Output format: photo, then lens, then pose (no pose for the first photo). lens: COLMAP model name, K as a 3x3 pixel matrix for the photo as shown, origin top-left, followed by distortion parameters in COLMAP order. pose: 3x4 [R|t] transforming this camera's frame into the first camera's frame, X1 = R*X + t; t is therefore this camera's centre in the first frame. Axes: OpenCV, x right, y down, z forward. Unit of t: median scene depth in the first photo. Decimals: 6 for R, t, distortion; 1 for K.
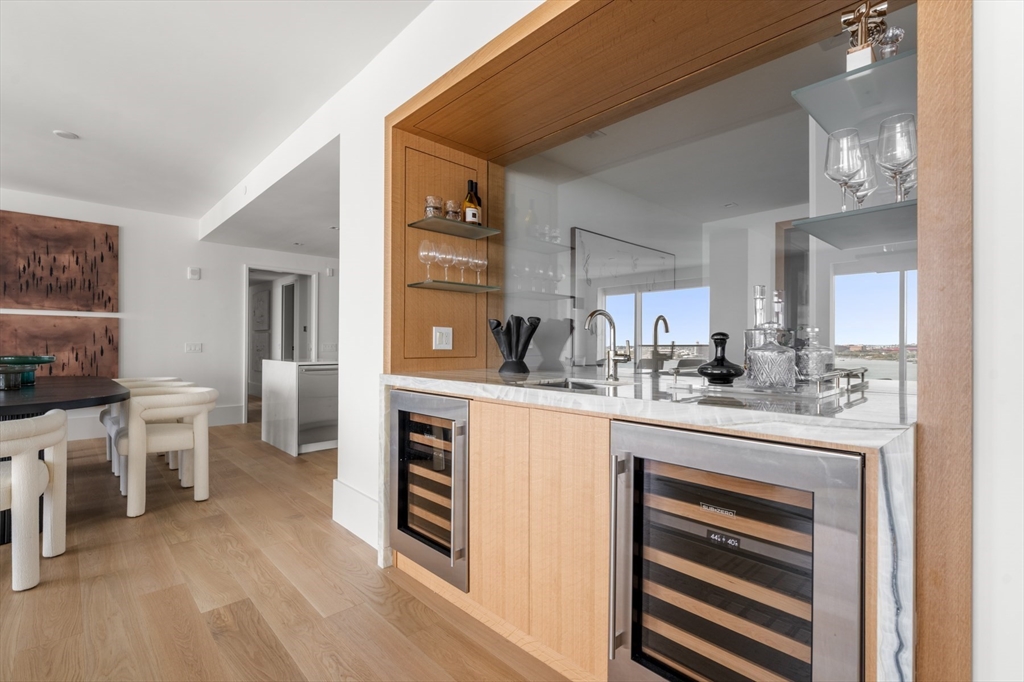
lens RADIAL K [[467.9, 0, 512.0], [0, 467.9, 341.0], [0, 0, 1]] dist [0.000205, 0.000083]
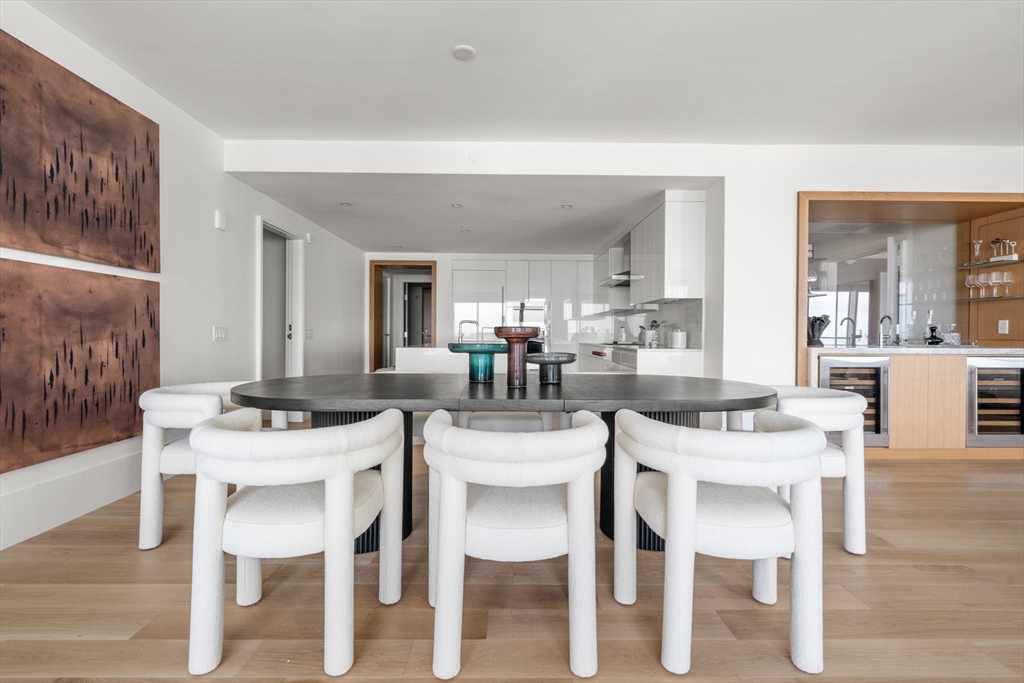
lens RADIAL K [[467.9, 0, 512.0], [0, 467.9, 341.5], [0, 0, 1]] dist [0.000205, 0.000083]
pose [[0.679376, -0.011696, 0.733697, -1.040892], [-0.008156, 0.999691, 0.023487, 0.007654], [-0.733745, -0.021940, 0.679070, 0.295146]]
